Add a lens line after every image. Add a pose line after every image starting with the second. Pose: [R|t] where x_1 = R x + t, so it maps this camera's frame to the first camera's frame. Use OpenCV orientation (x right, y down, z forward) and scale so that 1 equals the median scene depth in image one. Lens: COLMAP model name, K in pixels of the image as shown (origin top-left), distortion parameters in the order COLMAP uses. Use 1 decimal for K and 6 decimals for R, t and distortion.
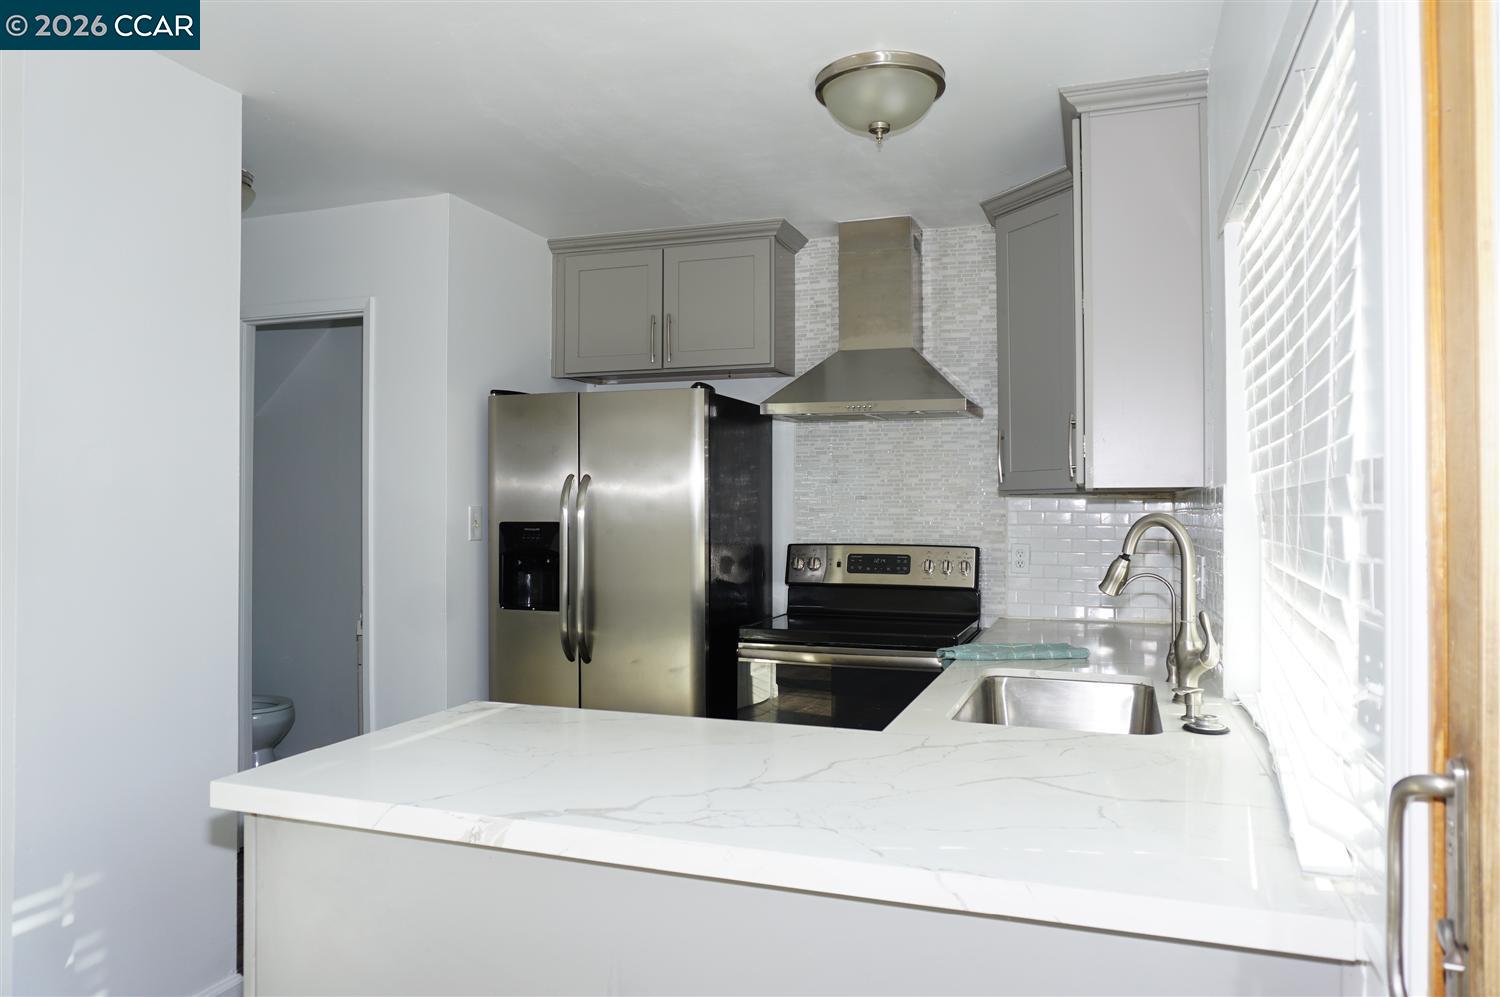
lens RADIAL K [[1011.1, 0, 750.5], [0, 1011.1, 501.0], [0, 0, 1]] dist [-0.022253, 0.018882]
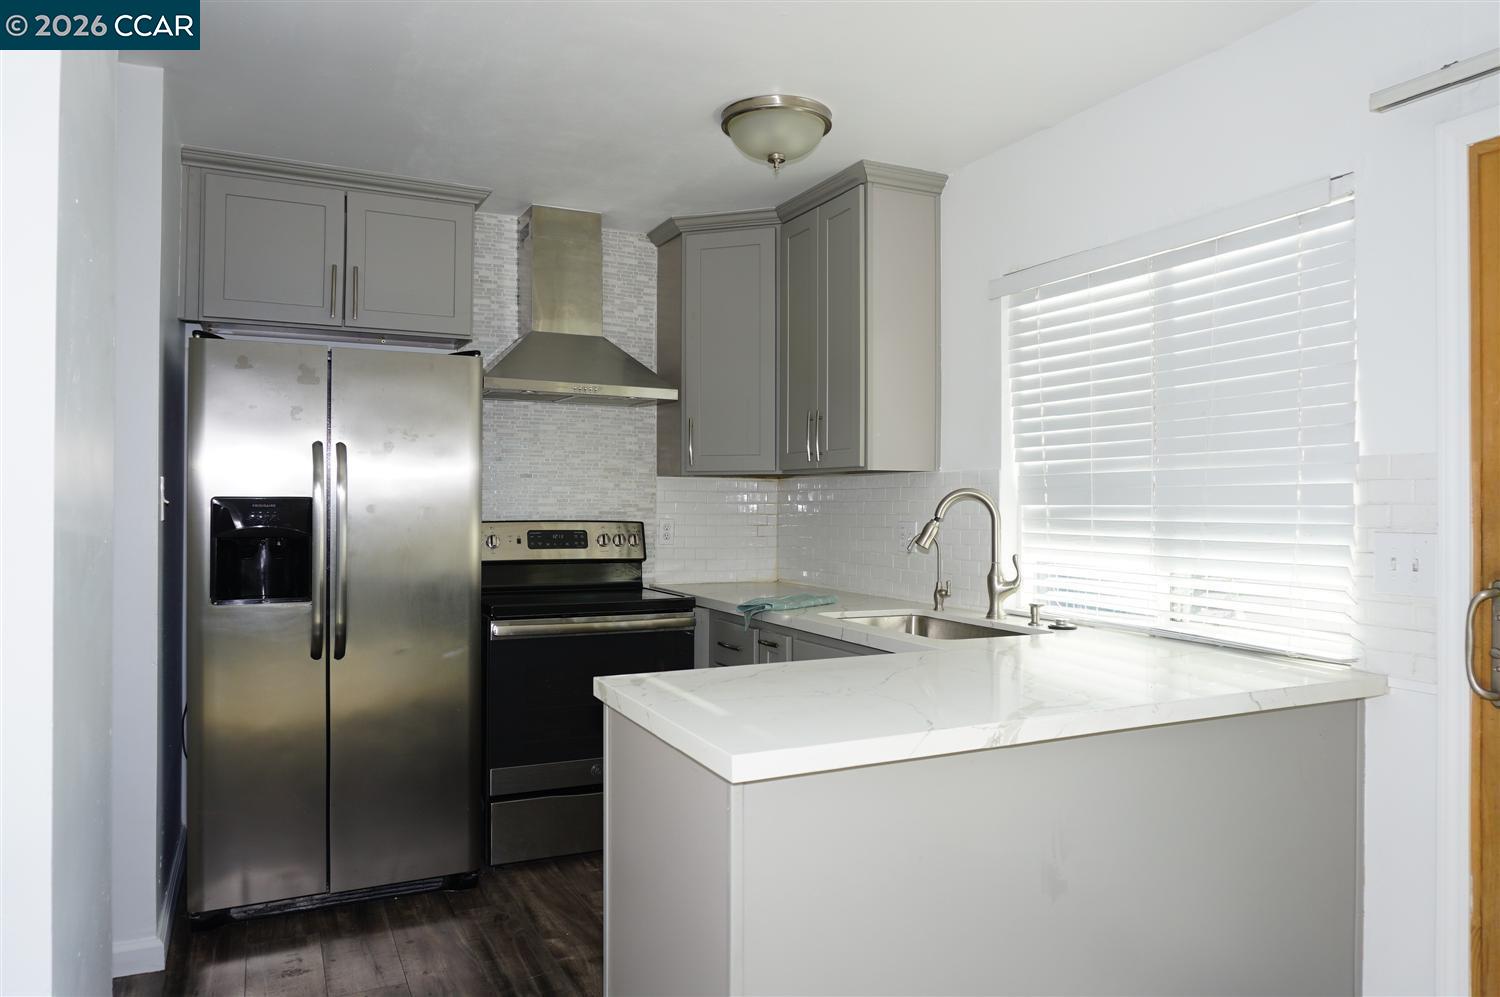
lens RADIAL K [[1011.1, 0, 747.1], [0, 1011.1, 495.2], [0, 0, 1]] dist [-0.022253, 0.018882]
pose [[0.706164, 0.005369, 0.708028, -0.472809], [-0.009232, 0.999956, 0.001625, 0.012998], [-0.707988, -0.007684, 0.706182, 0.124975]]
